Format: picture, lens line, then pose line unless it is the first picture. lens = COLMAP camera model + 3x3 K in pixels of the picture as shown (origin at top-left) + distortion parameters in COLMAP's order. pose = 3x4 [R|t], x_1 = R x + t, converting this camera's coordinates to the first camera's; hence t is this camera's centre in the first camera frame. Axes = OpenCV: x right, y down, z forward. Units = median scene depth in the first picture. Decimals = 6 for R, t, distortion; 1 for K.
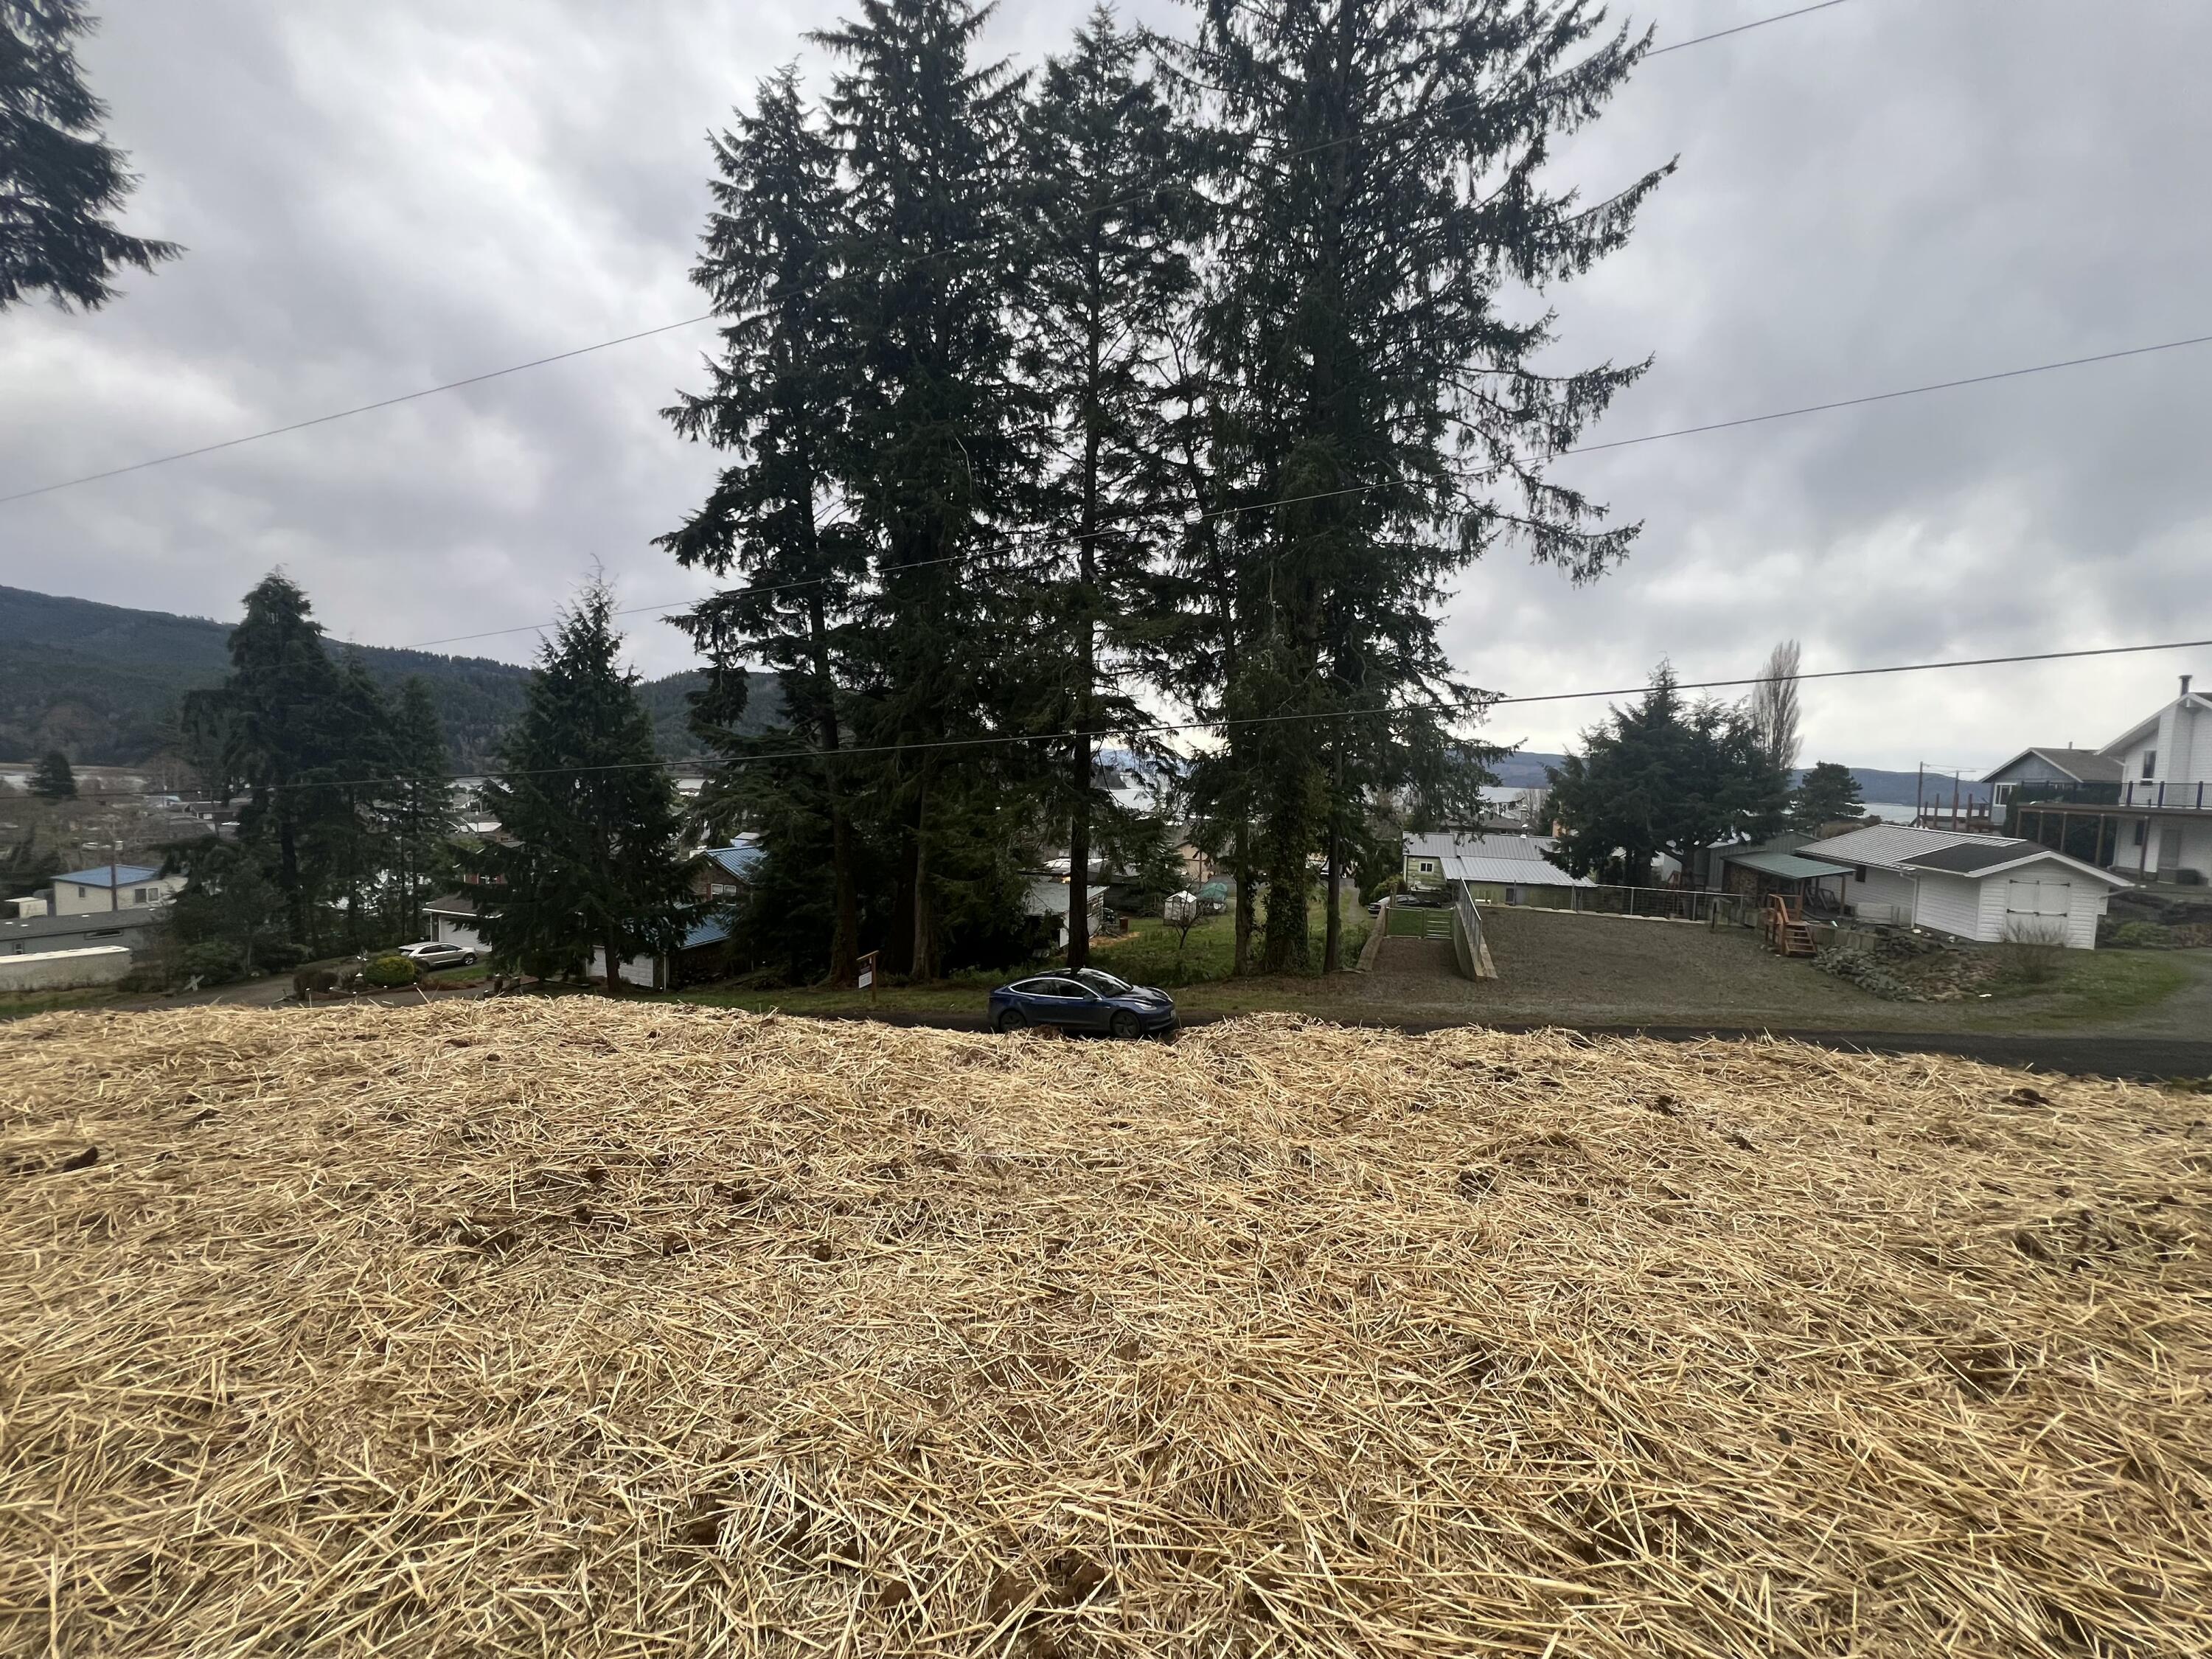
lens RADIAL K [[906.9, 0, 1092.7], [0, 906.9, 830.4], [0, 0, 1]] dist [-0.004121, 0.000562]
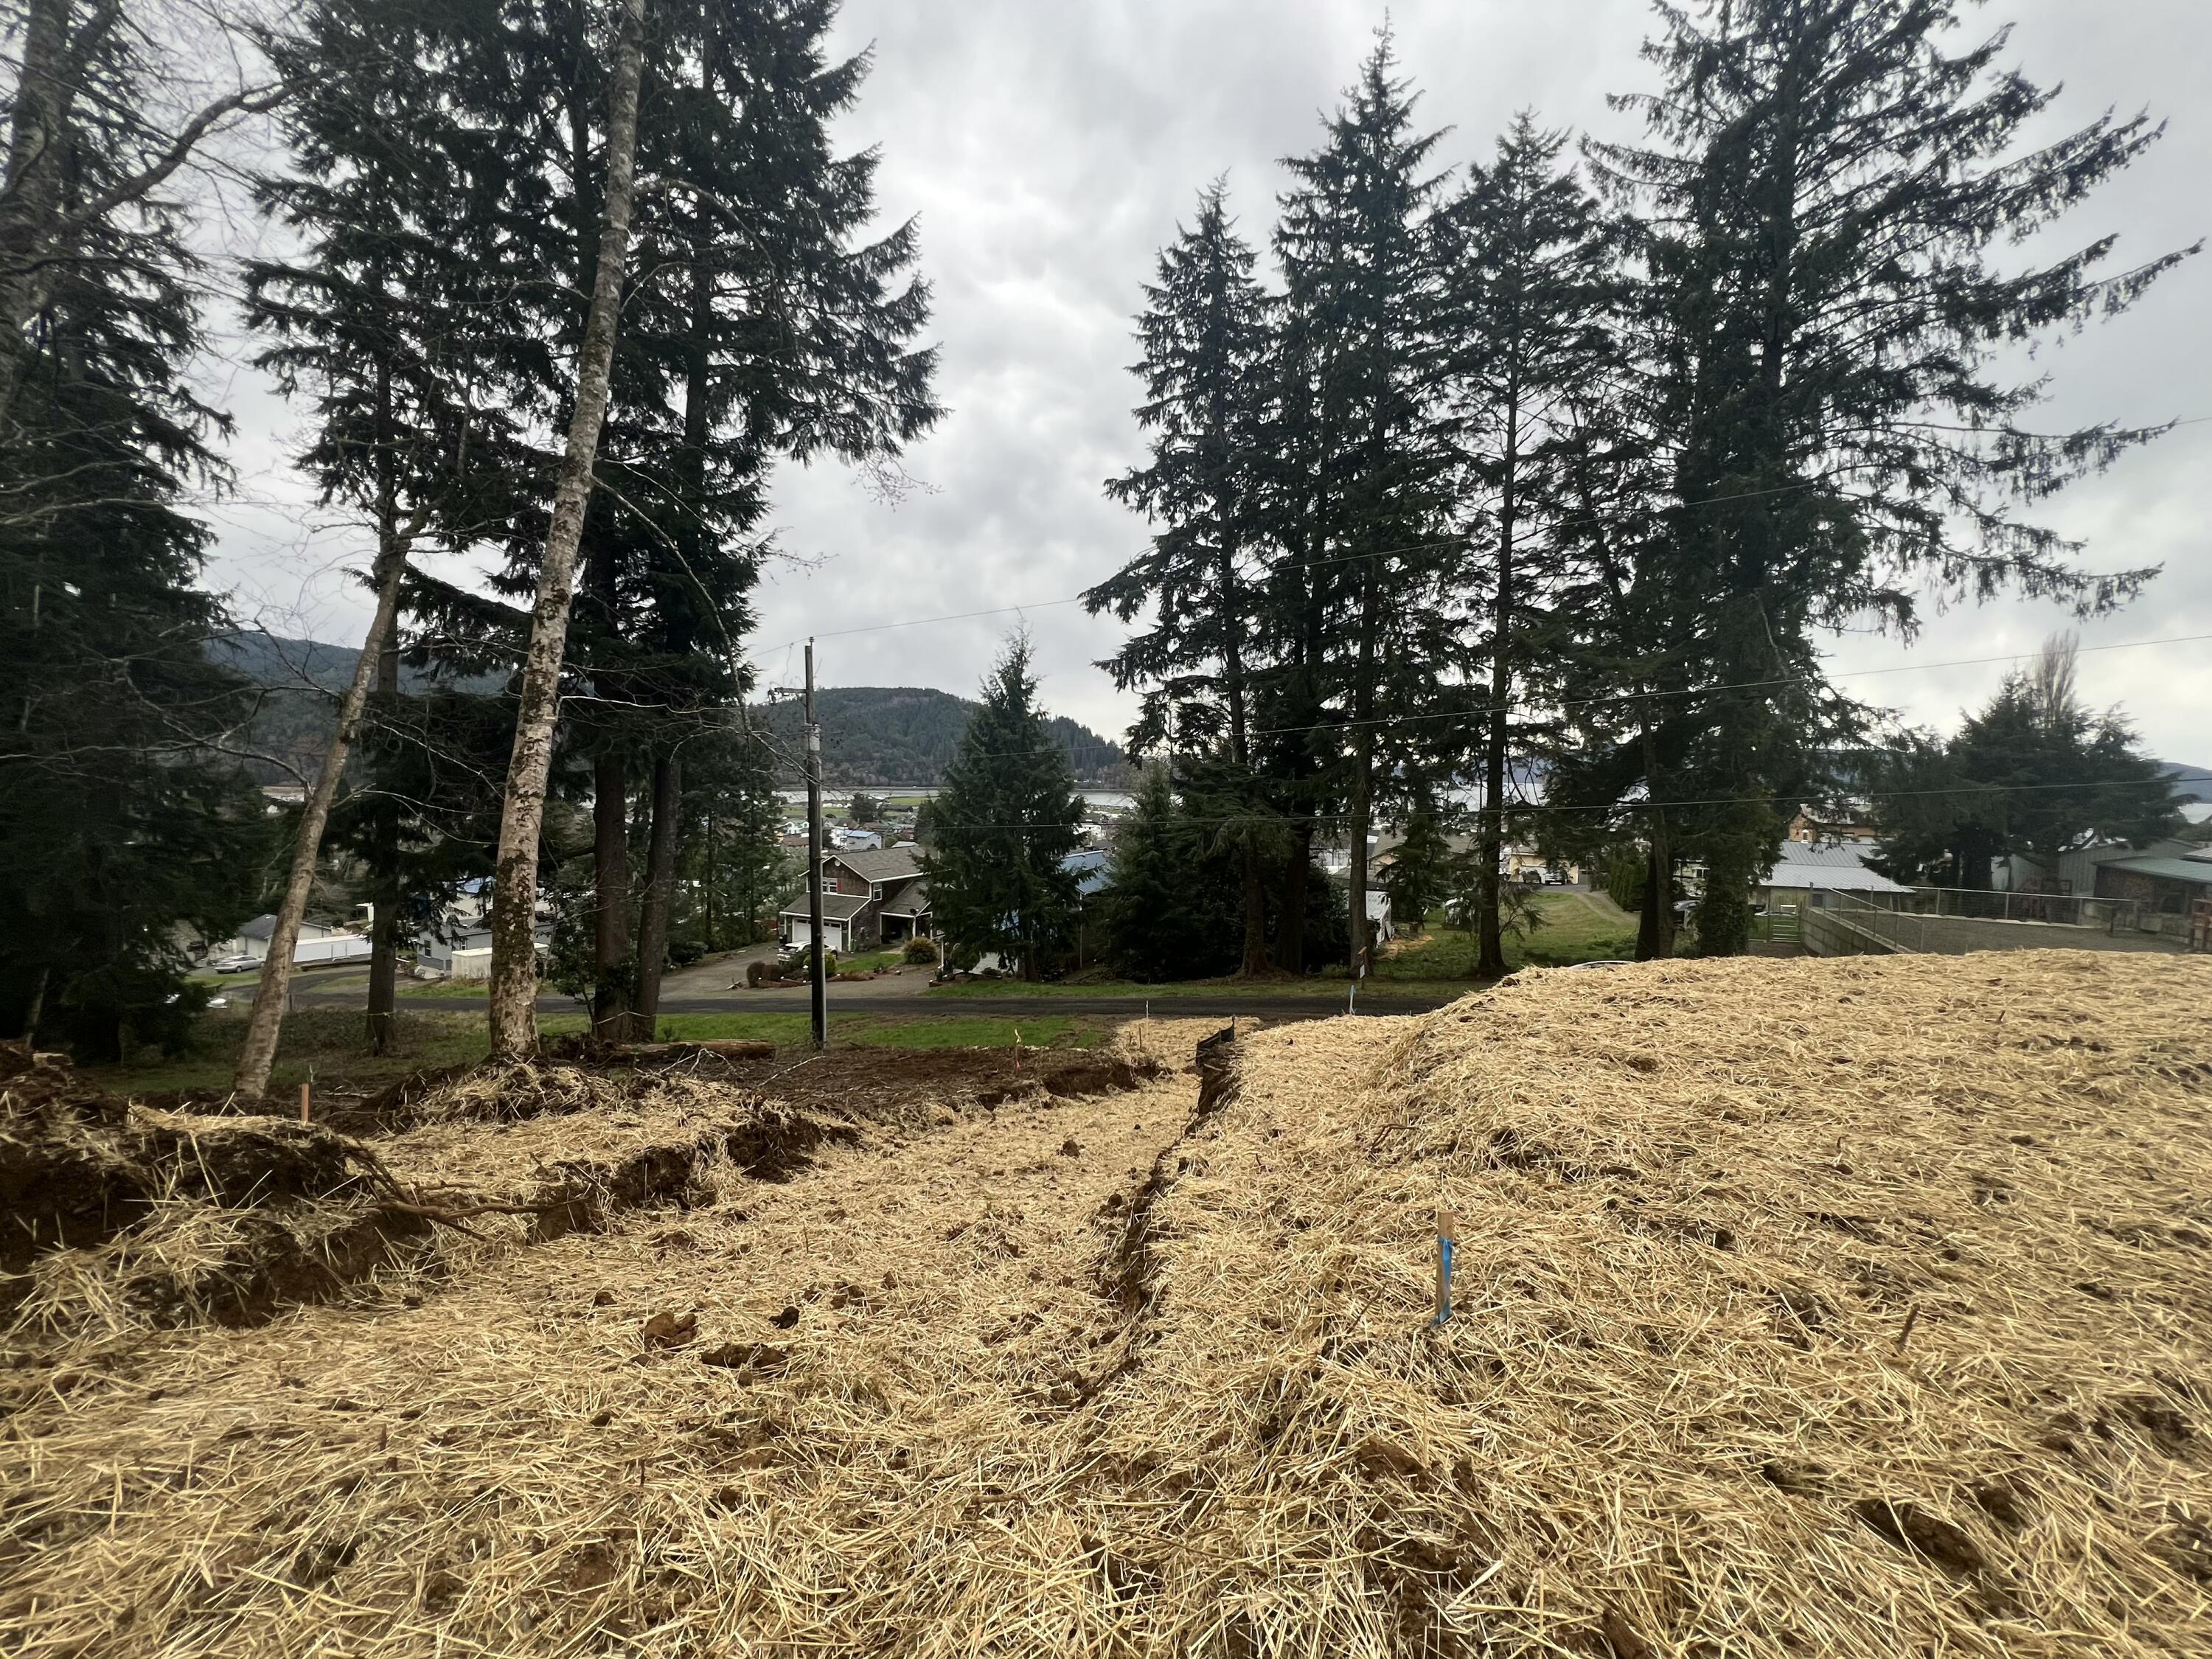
lens RADIAL K [[906.9, 0, 1085.5], [0, 906.9, 827.3], [0, 0, 1]] dist [-0.004121, 0.000562]
pose [[0.991604, -0.008883, -0.129010, -0.419473], [0.007683, 0.999922, -0.009802, -0.011539], [0.129087, 0.008729, 0.991595, -0.199695]]
